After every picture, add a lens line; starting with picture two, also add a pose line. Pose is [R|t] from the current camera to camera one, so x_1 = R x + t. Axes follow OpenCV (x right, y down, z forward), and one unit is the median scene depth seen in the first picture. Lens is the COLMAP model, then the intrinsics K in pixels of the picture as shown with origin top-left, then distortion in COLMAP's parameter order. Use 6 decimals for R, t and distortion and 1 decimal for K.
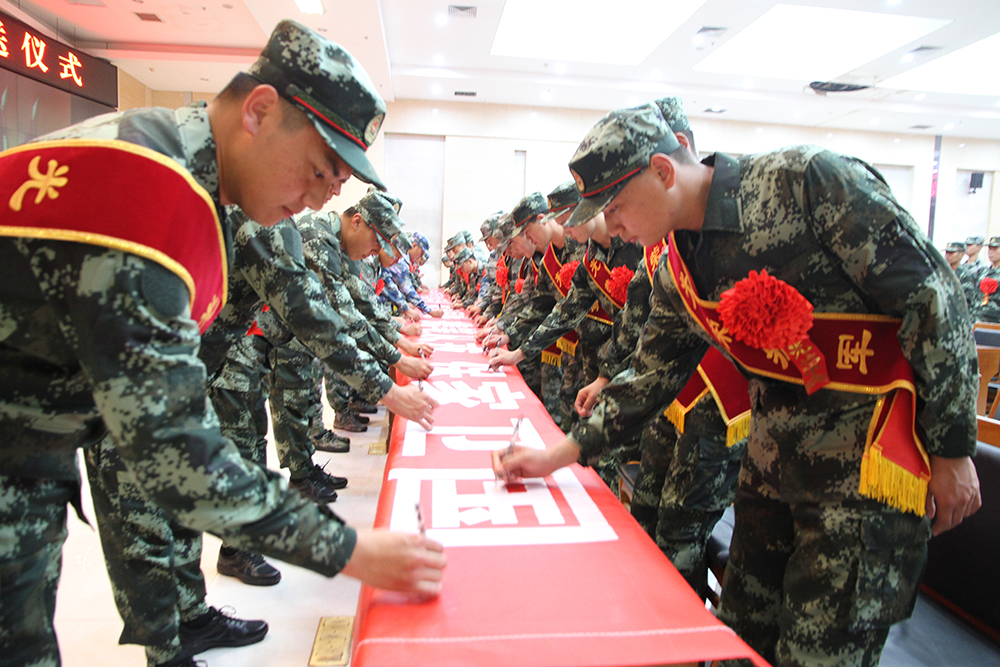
lens RADIAL K [[696.0, 0, 500.0], [0, 696.0, 333.5], [0, 0, 1]] dist [-0.001482, 0.000924]
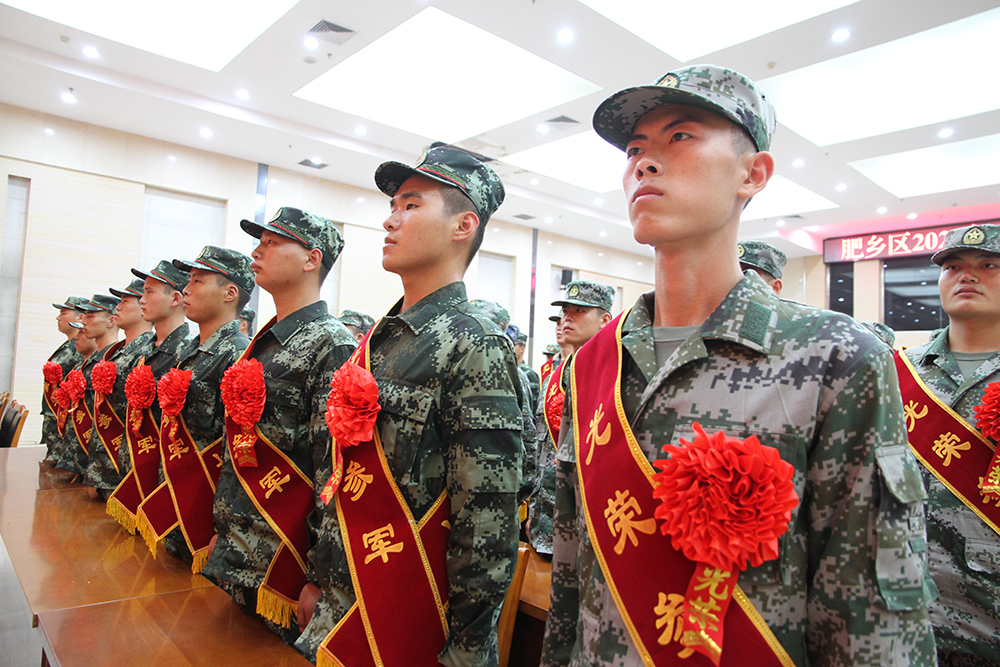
lens RADIAL K [[696.0, 0, 500.0], [0, 696.0, 333.5], [0, 0, 1]] dist [-0.001482, 0.000924]
pose [[0.820540, 0.038538, 0.570288, 0.038903], [0.031708, 0.993119, -0.112732, -0.032139], [-0.570709, 0.110584, 0.813672, 0.271853]]
